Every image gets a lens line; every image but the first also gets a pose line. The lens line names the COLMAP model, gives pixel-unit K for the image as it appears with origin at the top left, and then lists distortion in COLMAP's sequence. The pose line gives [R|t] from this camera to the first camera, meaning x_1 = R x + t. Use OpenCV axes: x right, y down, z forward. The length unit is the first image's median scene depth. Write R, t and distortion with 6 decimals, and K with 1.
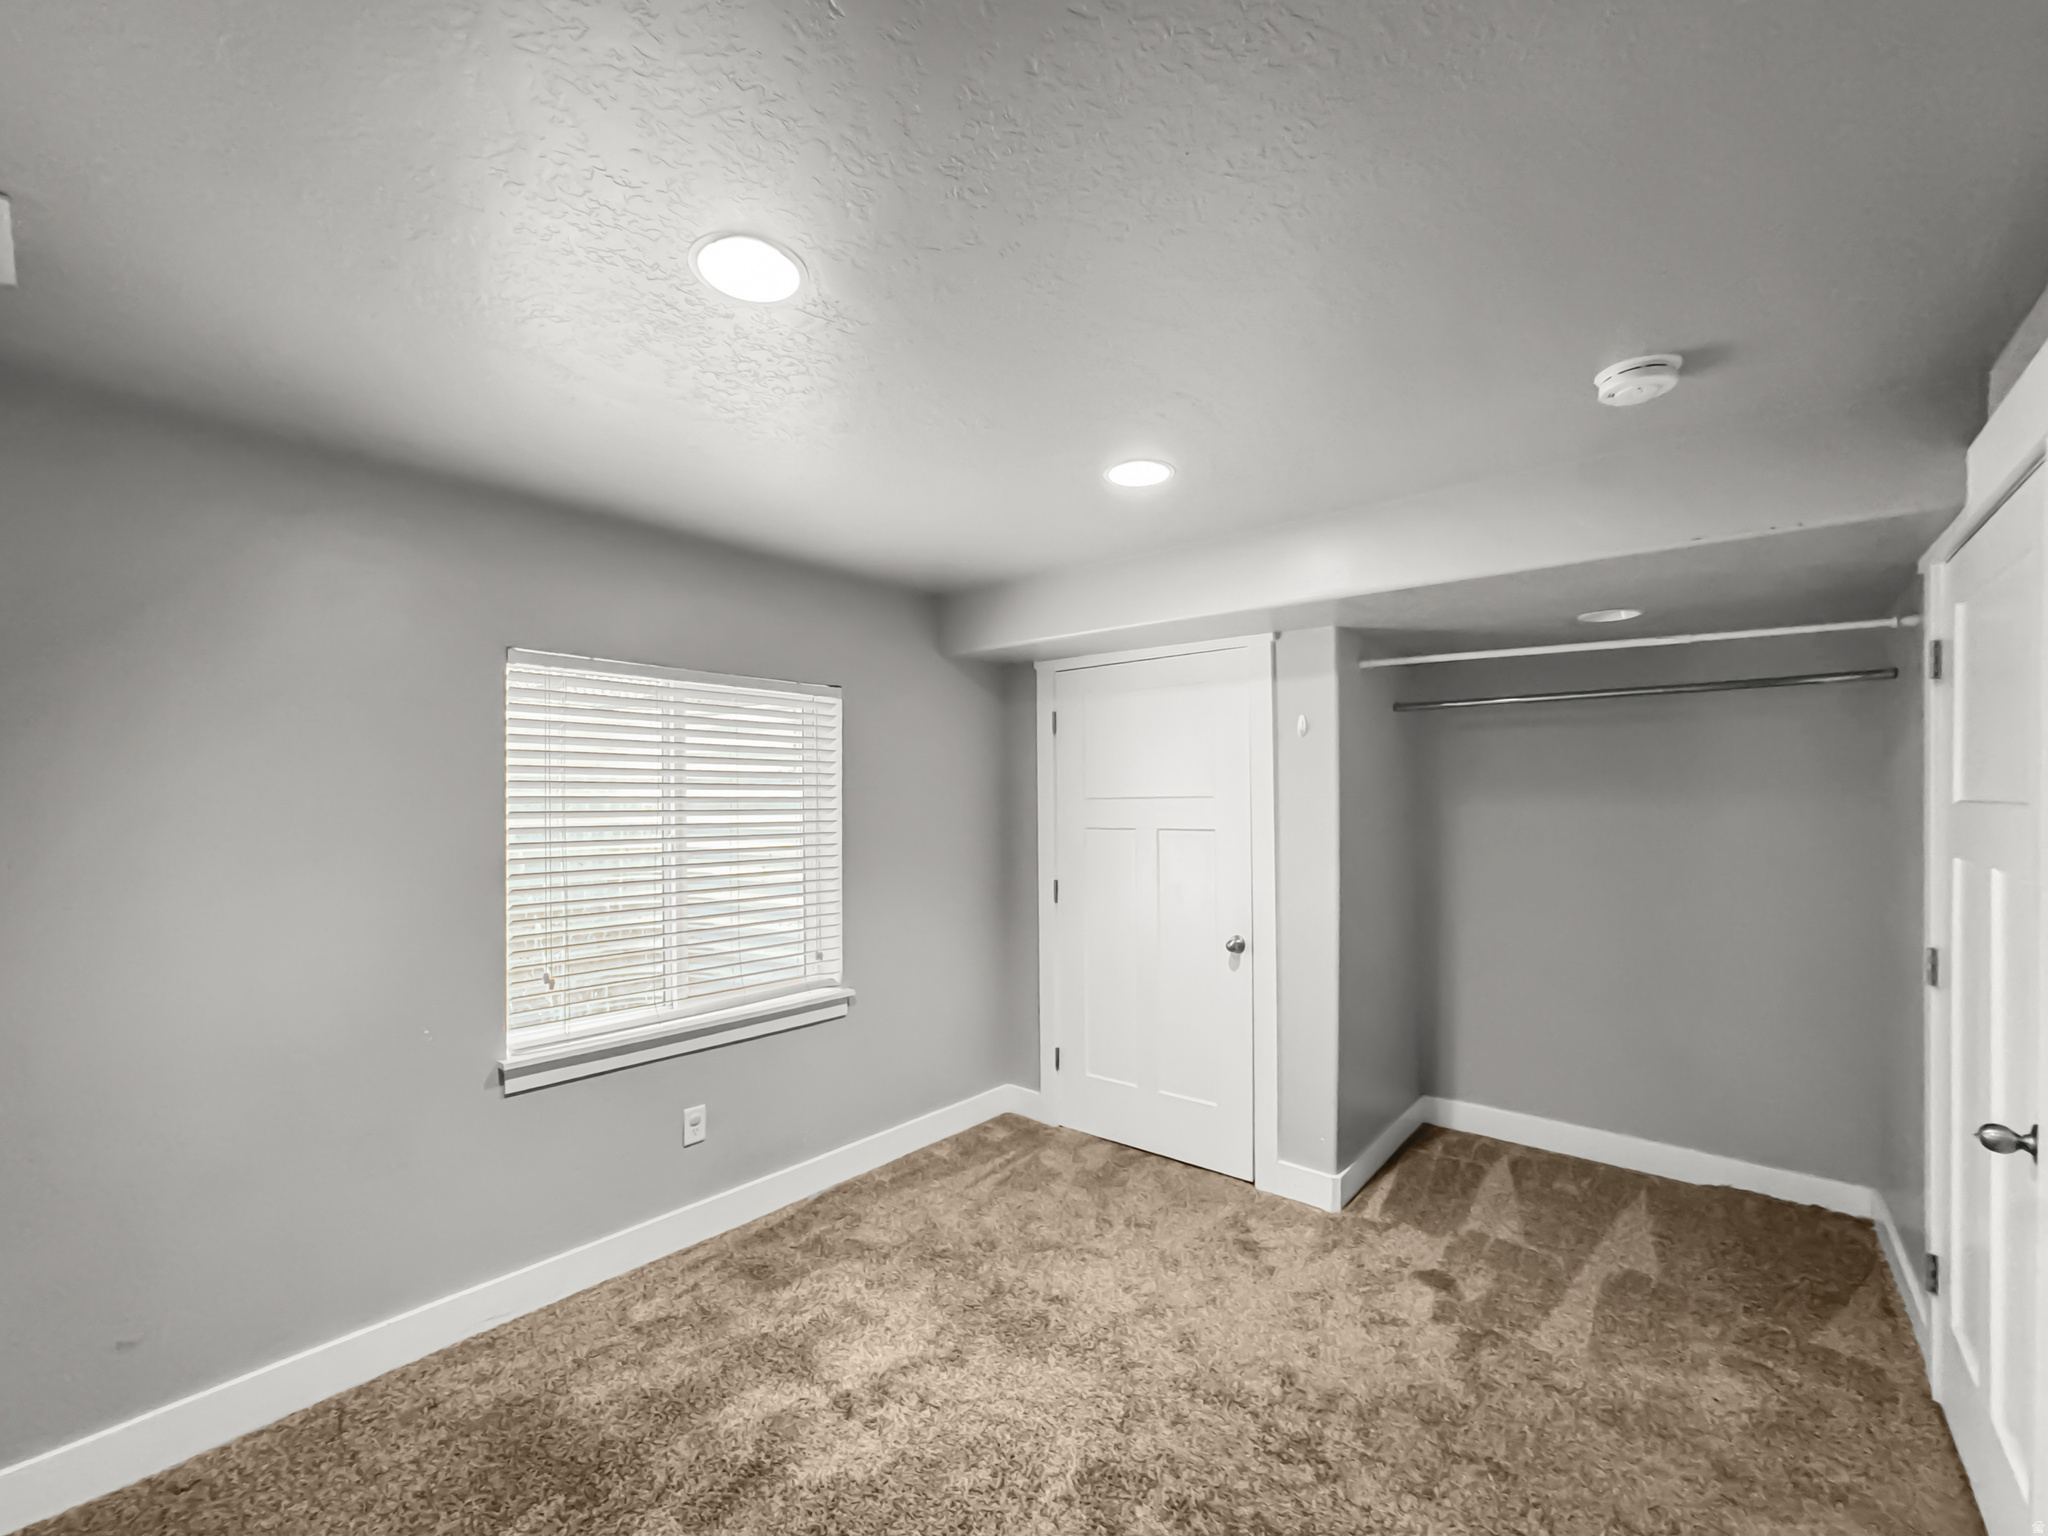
lens RADIAL K [[842.1, 0, 1013.6], [0, 842.1, 786.1], [0, 0, 1]] dist [-0.024828, 0.009209]
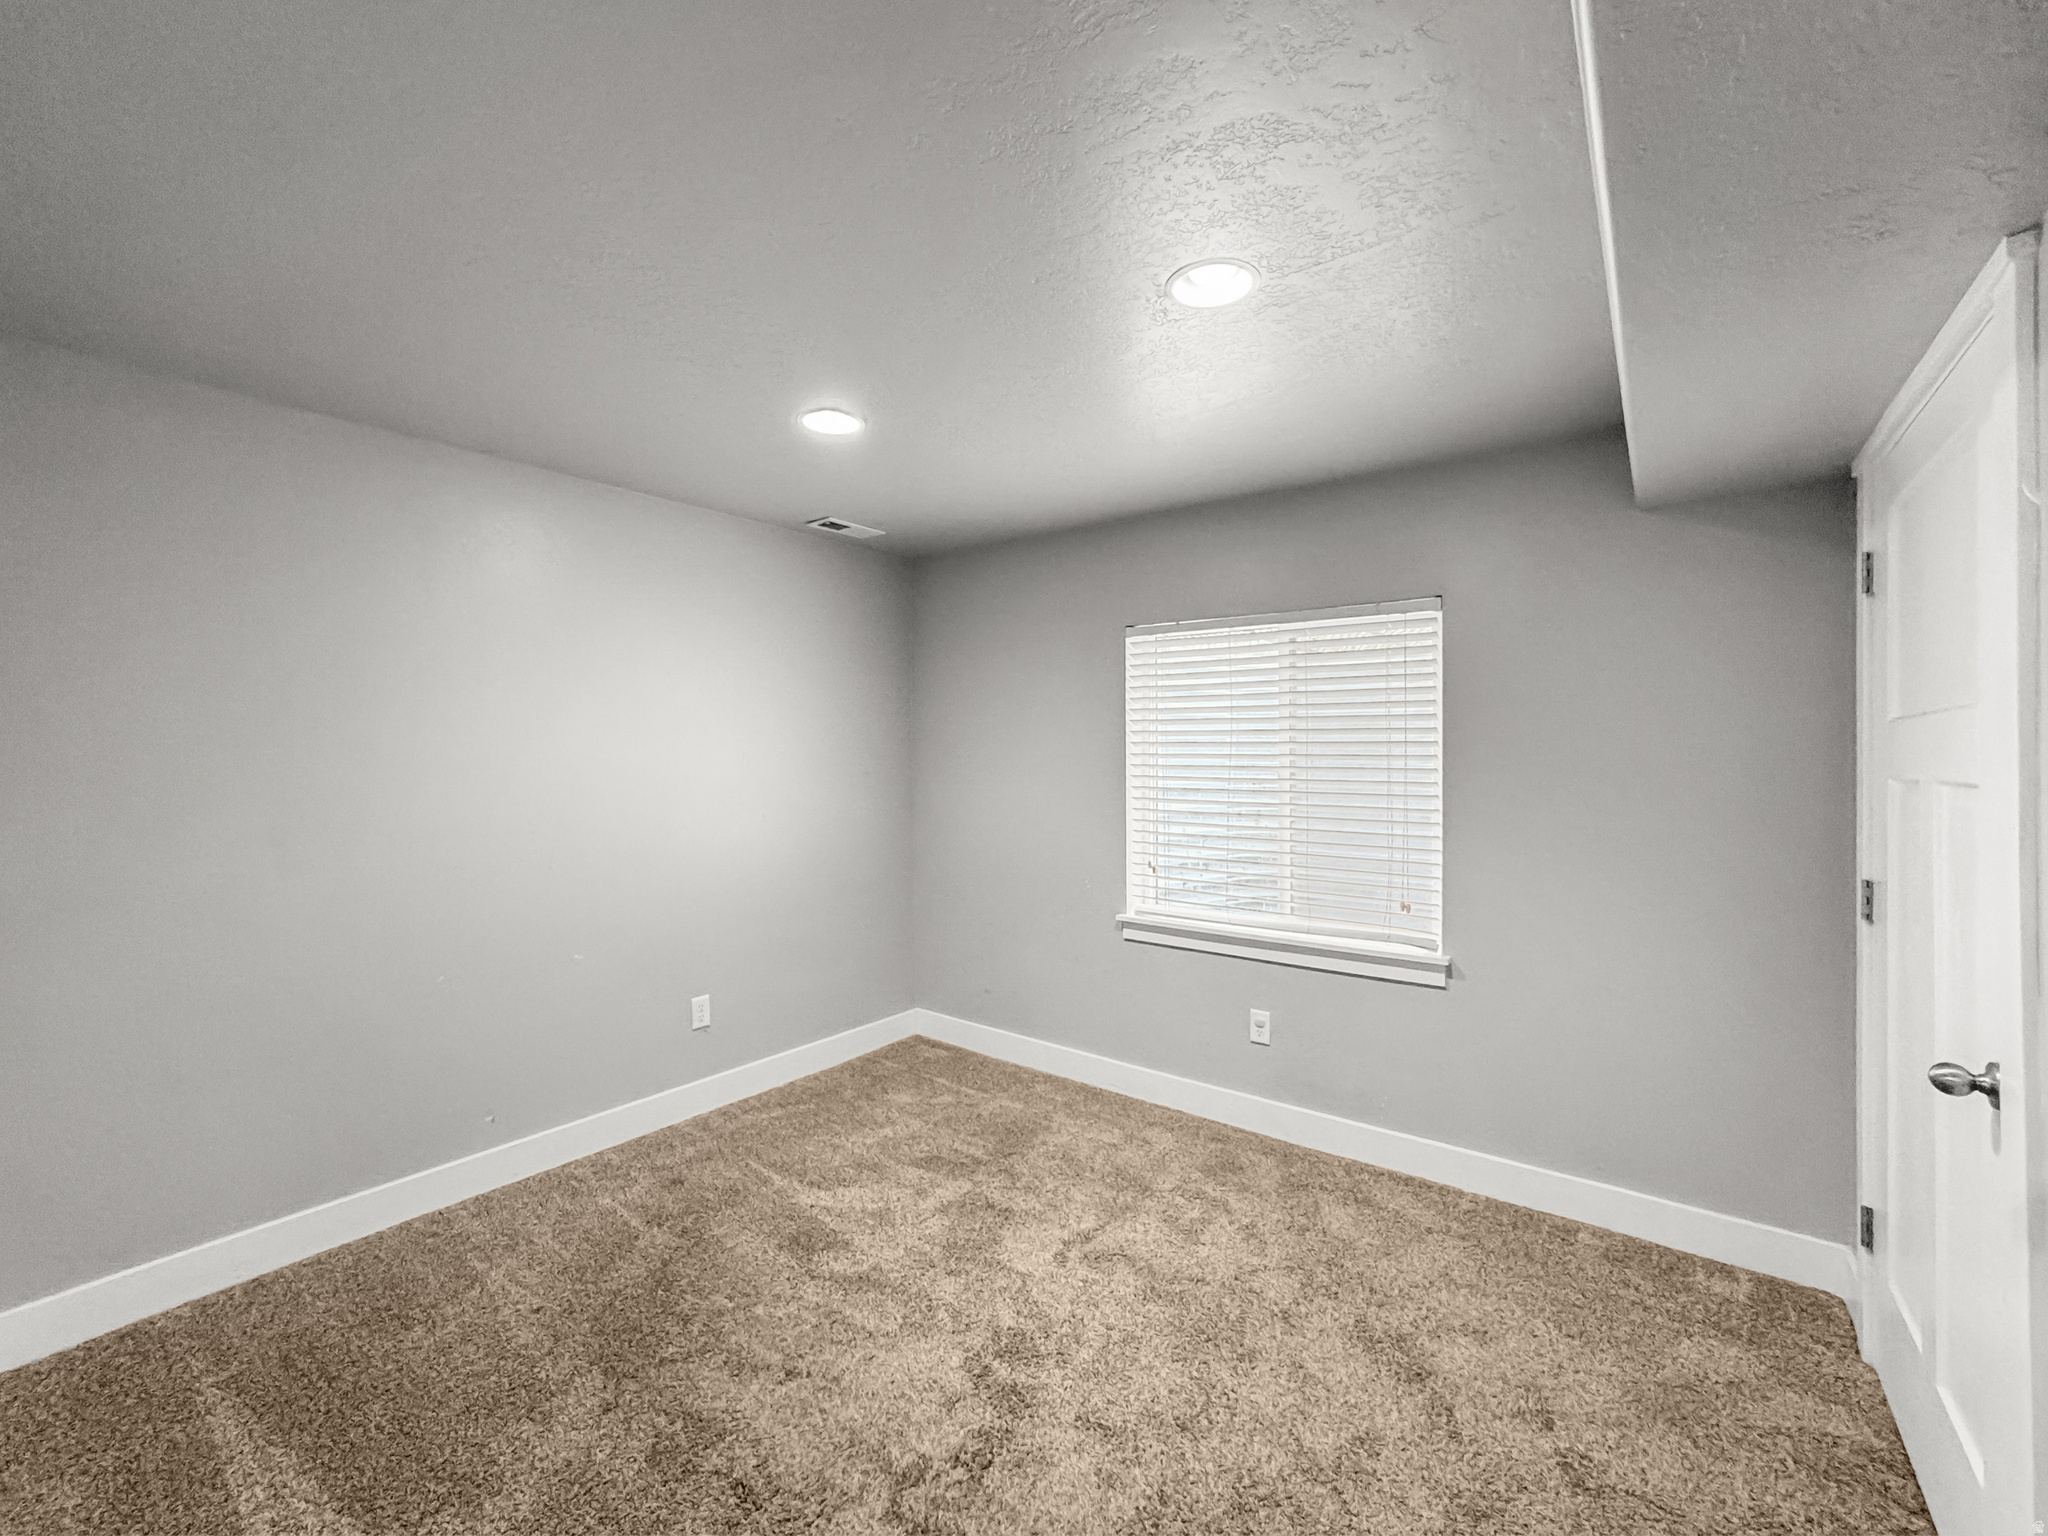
lens RADIAL K [[842.1, 0, 1014.6], [0, 842.1, 753.6], [0, 0, 1]] dist [-0.024828, 0.009209]
pose [[0.060371, -0.000309, -0.998176, 0.697983], [0.012840, 0.999917, 0.000467, 0.039993], [0.998093, -0.012845, 0.060370, 0.611069]]
